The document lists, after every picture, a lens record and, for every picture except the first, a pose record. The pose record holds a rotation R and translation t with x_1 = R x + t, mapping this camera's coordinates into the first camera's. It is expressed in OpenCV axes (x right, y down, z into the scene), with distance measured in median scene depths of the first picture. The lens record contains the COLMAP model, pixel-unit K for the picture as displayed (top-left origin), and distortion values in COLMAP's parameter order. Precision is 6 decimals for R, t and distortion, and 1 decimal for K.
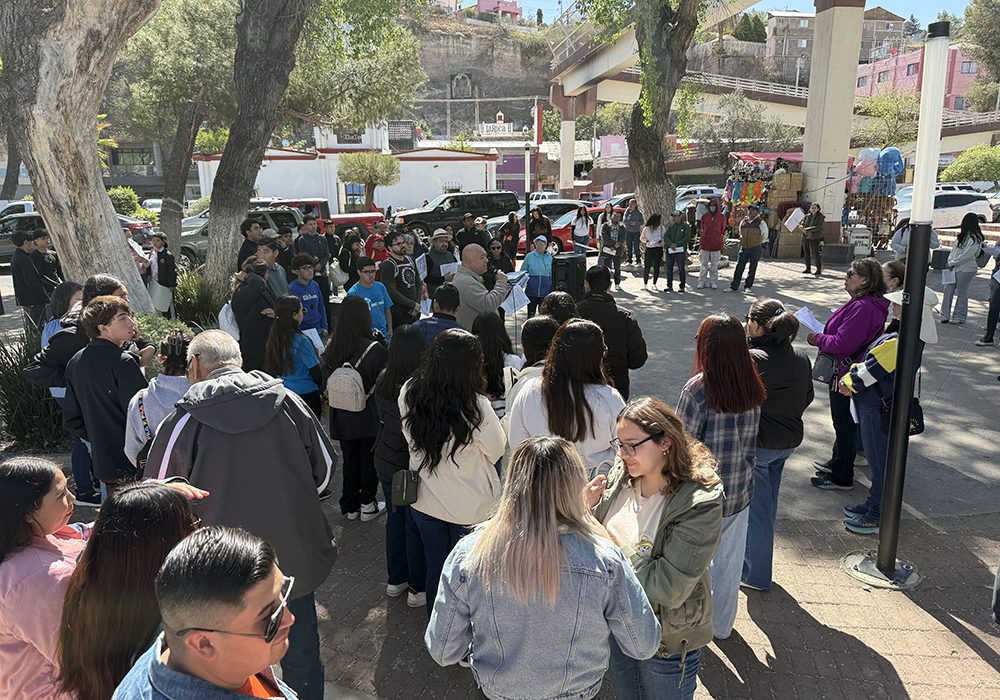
lens RADIAL K [[732.4, 0, 500.1], [0, 732.4, 350.2], [0, 0, 1]] dist [-0.000090, -0.012026]
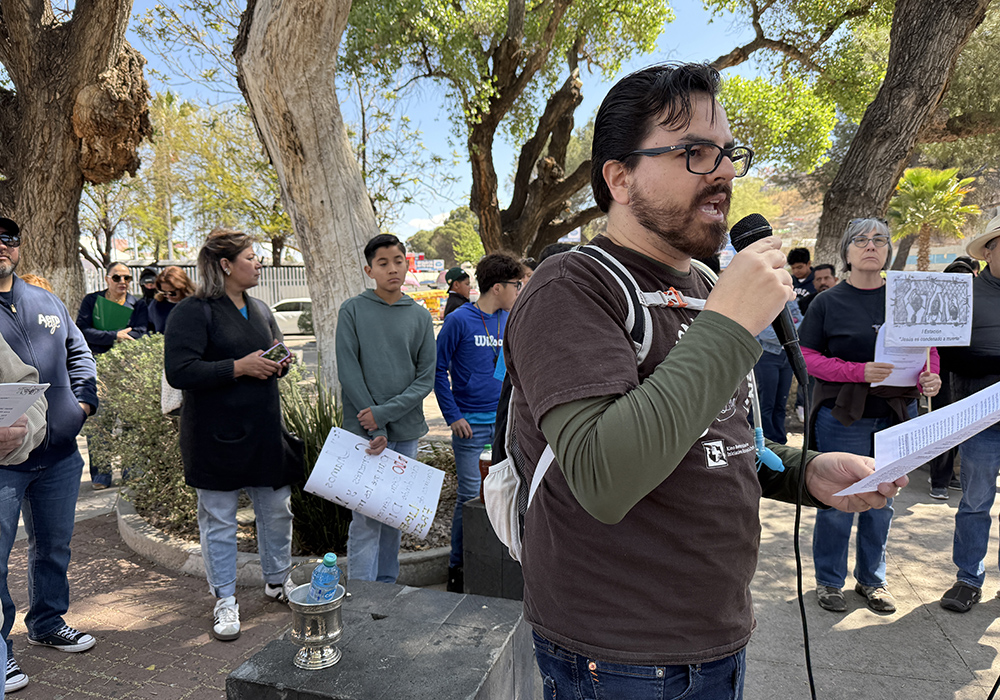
lens RADIAL K [[732.4, 0, 498.5], [0, 732.4, 357.2], [0, 0, 1]] dist [-0.000090, -0.012026]
pose [[0.385710, 0.085057, -0.918691, 0.190160], [-0.196364, 0.980496, 0.008336, -0.078522], [0.901482, 0.177182, 0.394889, 0.938118]]
